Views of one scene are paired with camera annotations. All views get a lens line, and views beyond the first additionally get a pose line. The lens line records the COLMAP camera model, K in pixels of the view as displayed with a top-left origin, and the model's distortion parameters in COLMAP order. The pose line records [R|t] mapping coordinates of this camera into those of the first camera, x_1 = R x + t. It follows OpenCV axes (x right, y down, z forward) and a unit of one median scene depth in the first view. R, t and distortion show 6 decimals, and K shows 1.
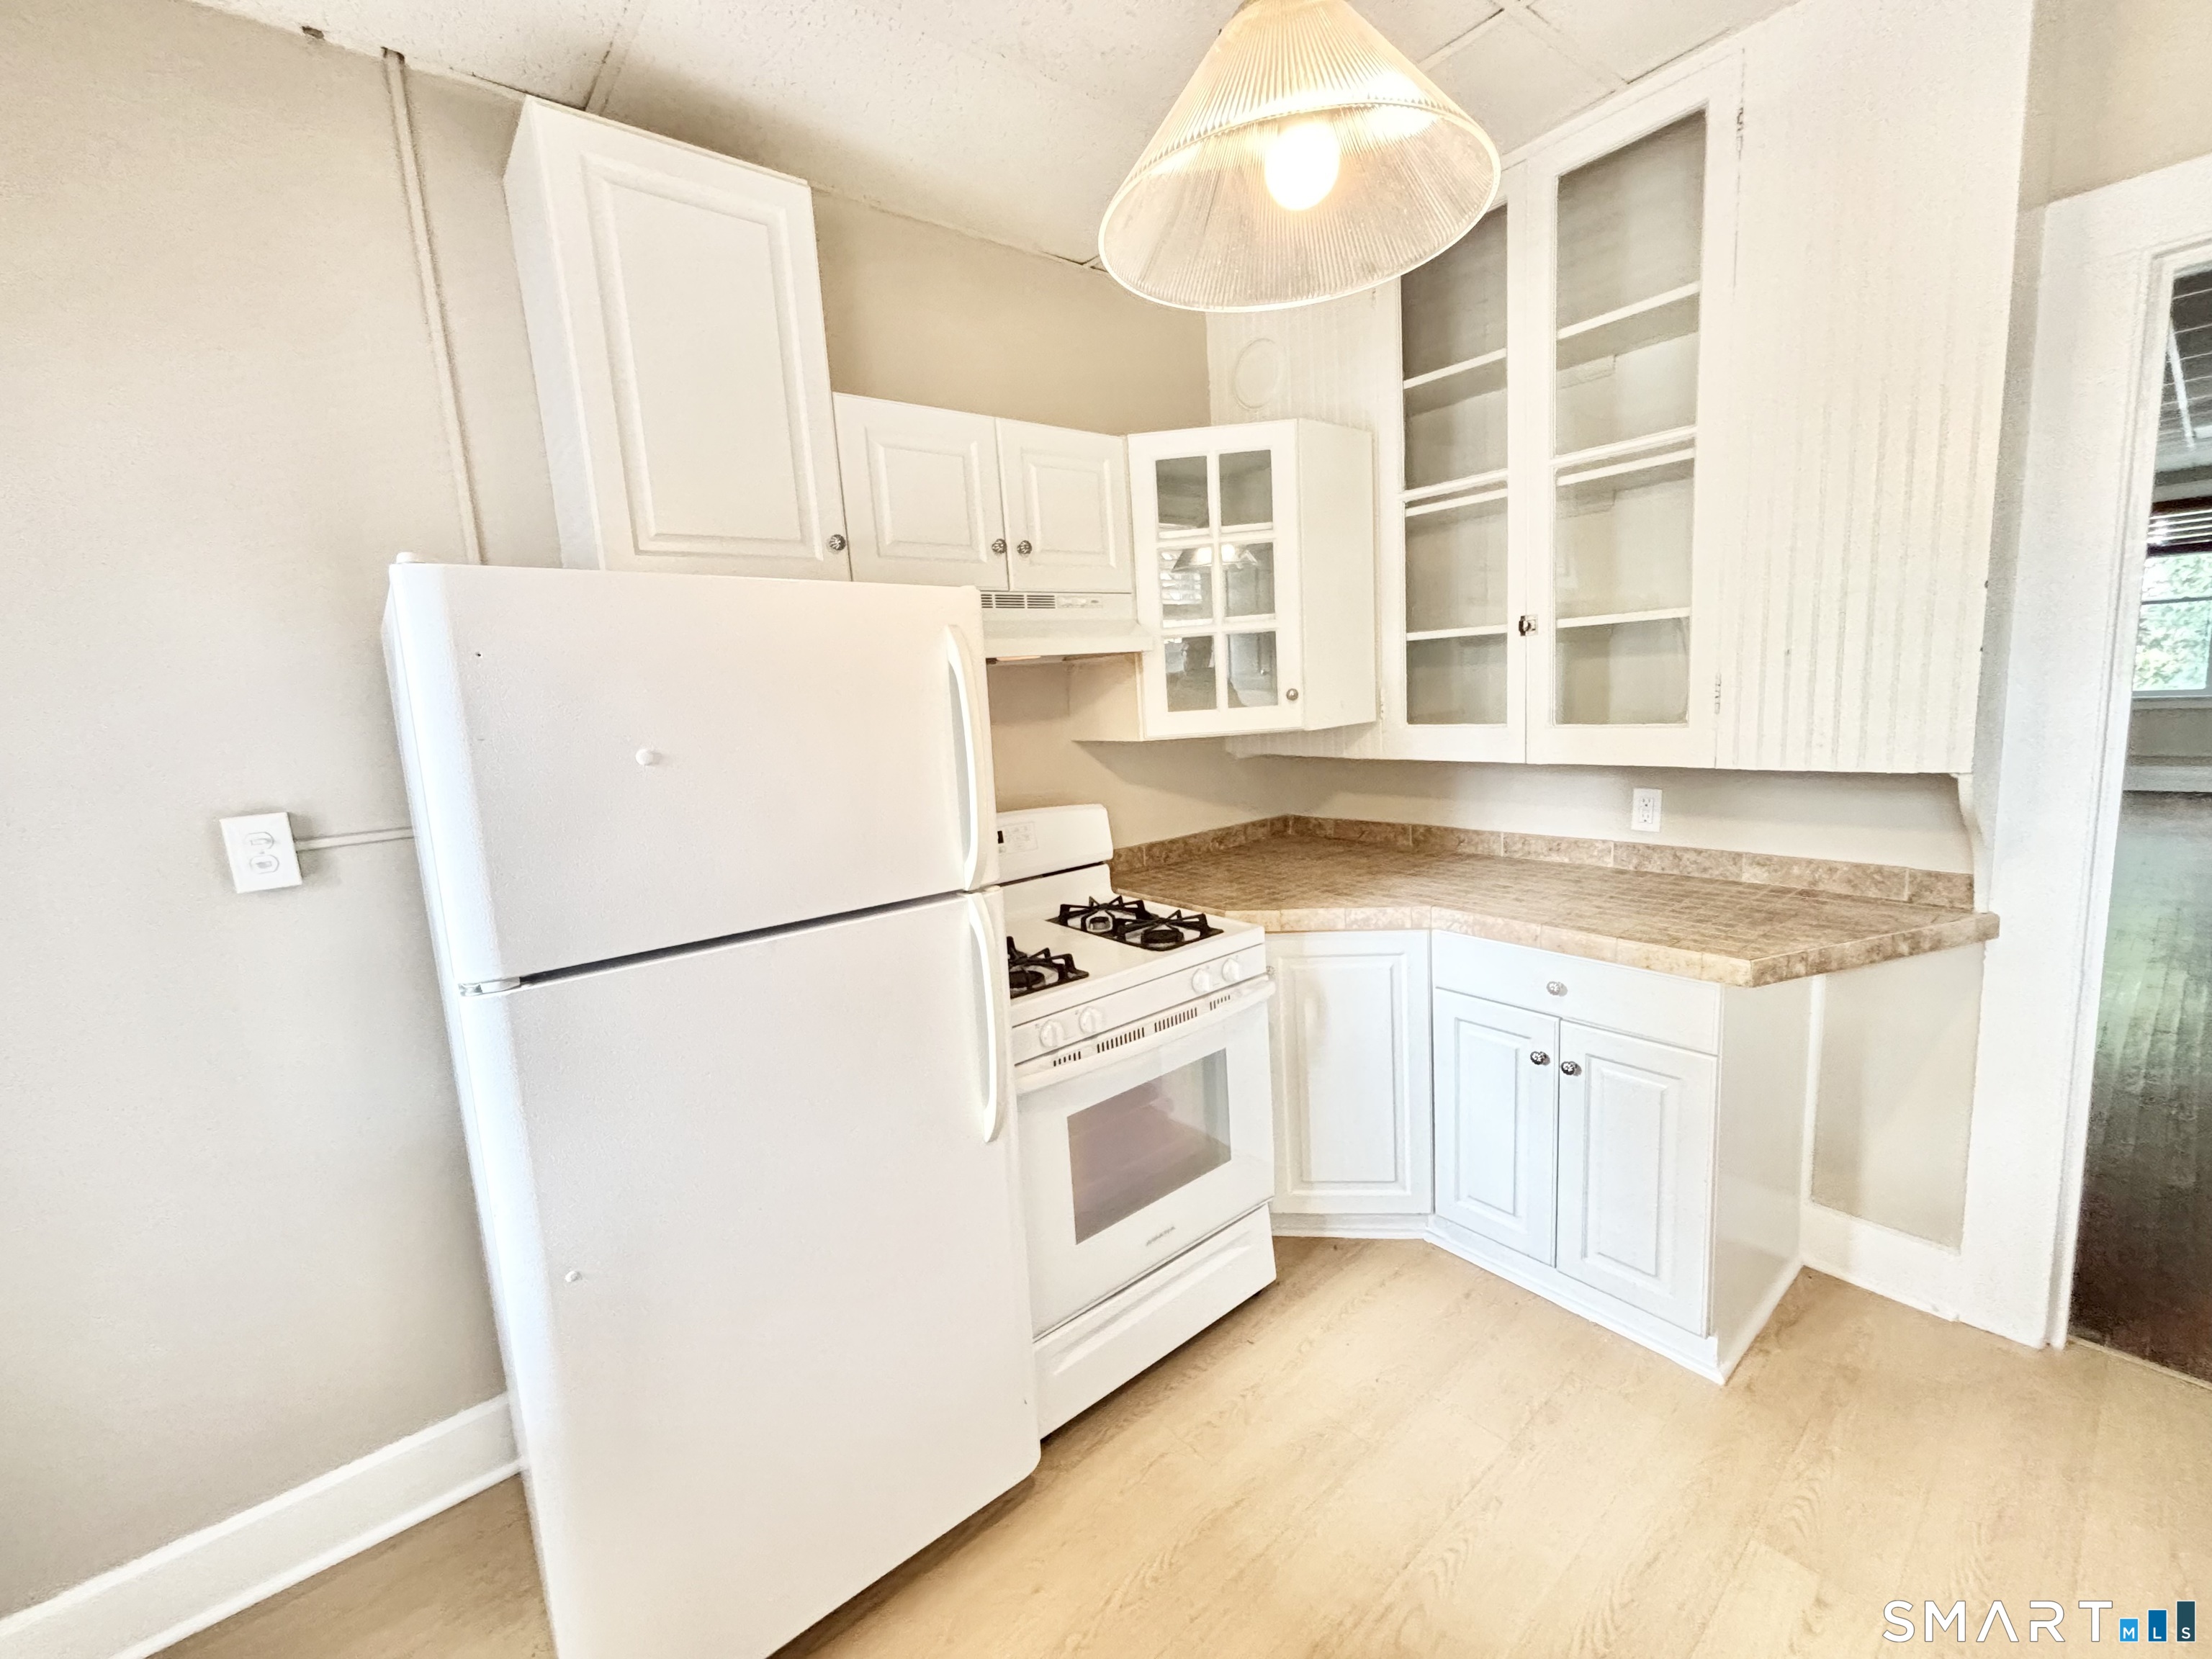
lens RADIAL K [[895.2, 0, 1097.4], [0, 895.2, 828.8], [0, 0, 1]] dist [0.002016, -0.000460]
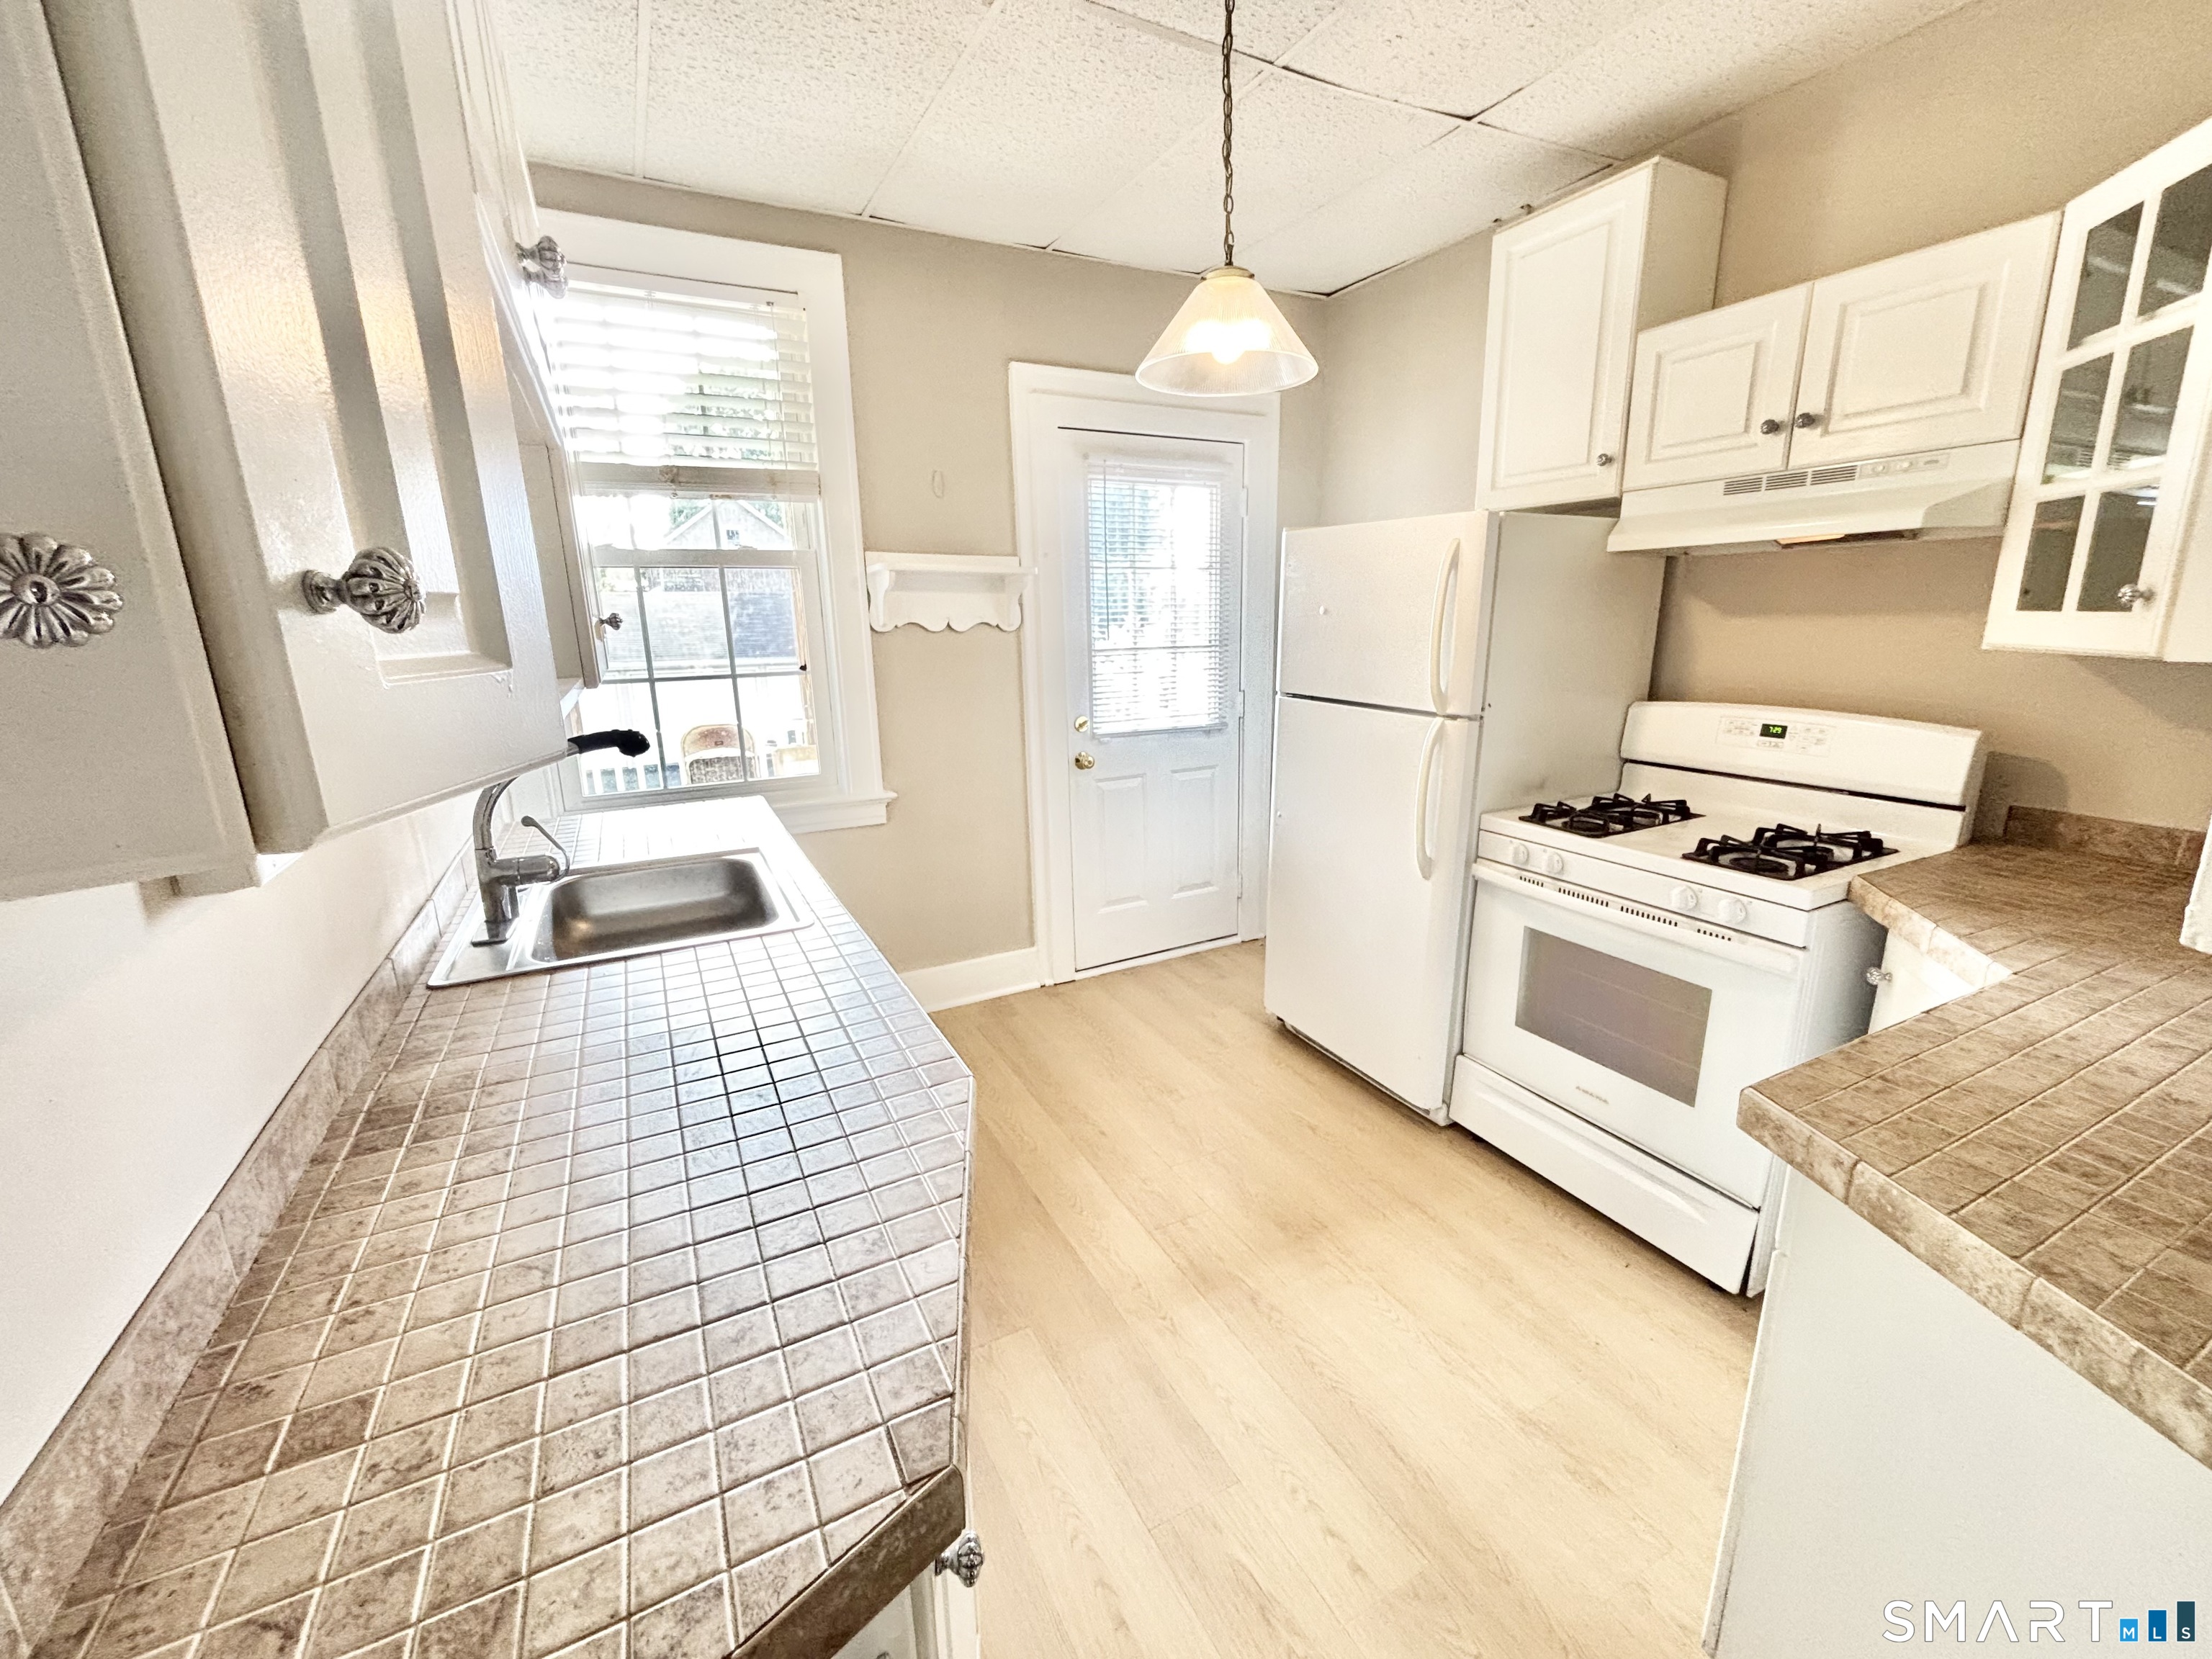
lens RADIAL K [[895.2, 0, 1100.8], [0, 895.2, 821.5], [0, 0, 1]] dist [0.002016, -0.000460]
pose [[-0.180595, 0.290703, -0.939615, 1.072640], [-0.122109, 0.941306, 0.314696, -0.125855], [0.975948, 0.171568, -0.134498, 0.485339]]
